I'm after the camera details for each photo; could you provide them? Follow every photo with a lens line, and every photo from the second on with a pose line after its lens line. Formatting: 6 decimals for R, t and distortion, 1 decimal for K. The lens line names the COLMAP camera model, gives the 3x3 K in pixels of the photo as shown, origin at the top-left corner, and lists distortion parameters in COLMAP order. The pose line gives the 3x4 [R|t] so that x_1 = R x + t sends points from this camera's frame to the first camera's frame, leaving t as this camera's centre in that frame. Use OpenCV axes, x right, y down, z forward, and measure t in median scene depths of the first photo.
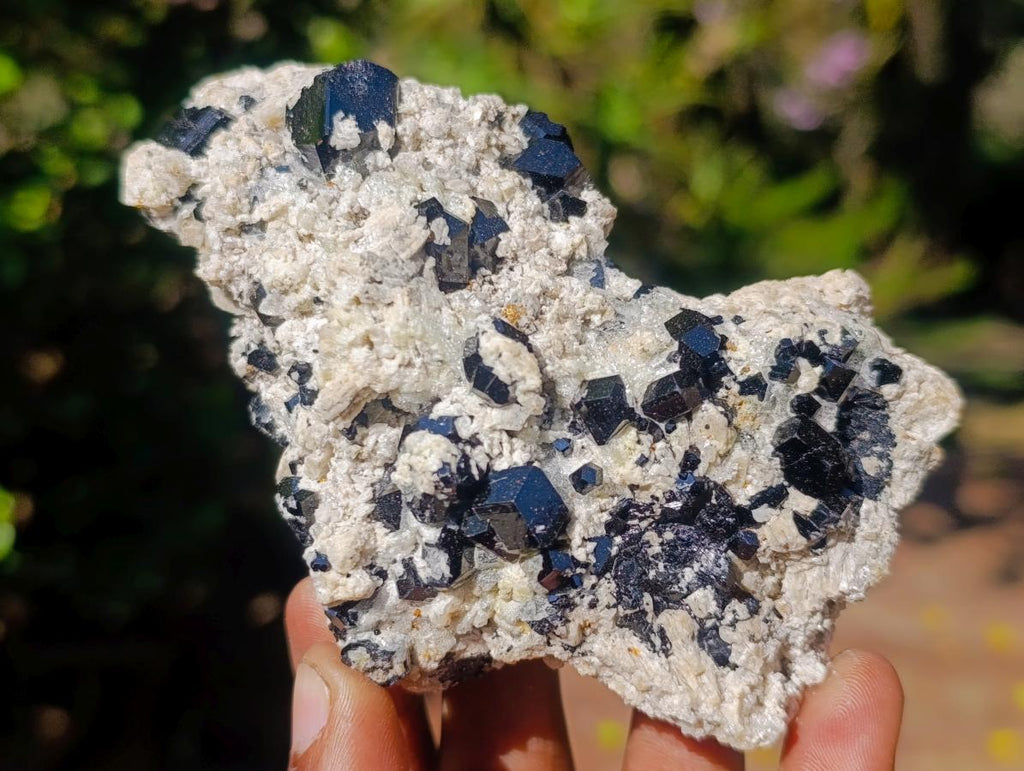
lens RADIAL K [[1609.3, 0, 513.4], [0, 1609.3, 368.1], [0, 0, 1]] dist [0.310225, -1.844044]
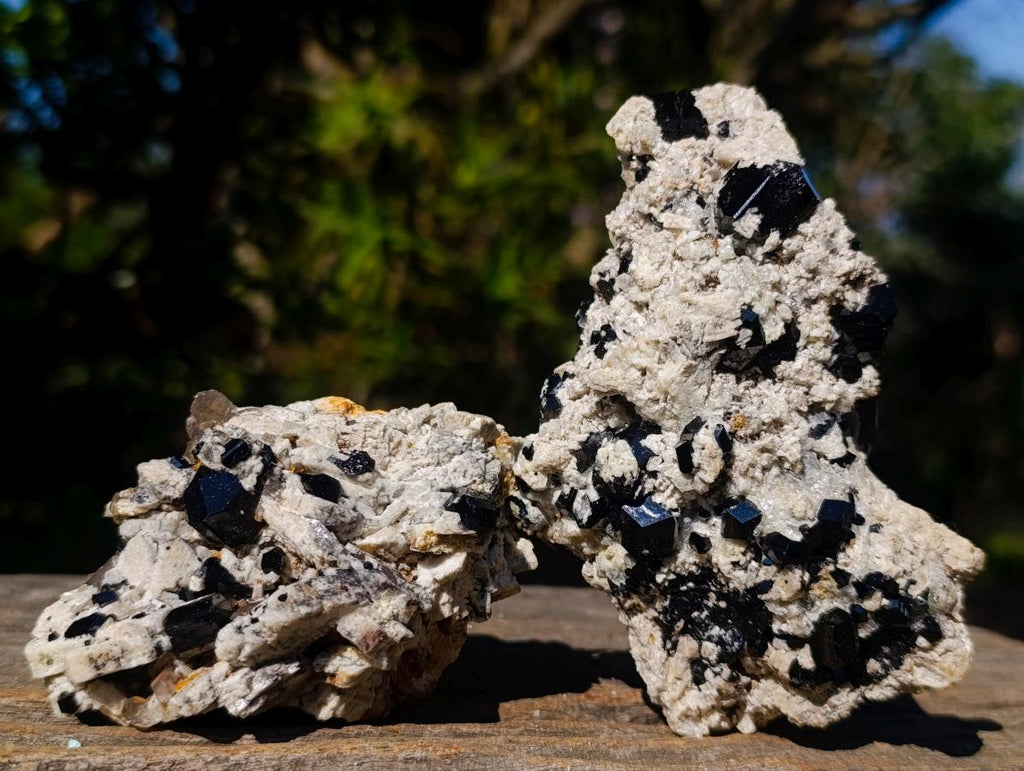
lens RADIAL K [[1609.3, 0, 513.4], [0, 1609.3, 368.1], [0, 0, 1]] dist [0.310225, -1.844044]
pose [[0.730991, 0.674553, -0.103104, -0.030217], [-0.566575, 0.684172, 0.459240, -0.582455], [0.380323, -0.277285, 0.882308, -0.261017]]
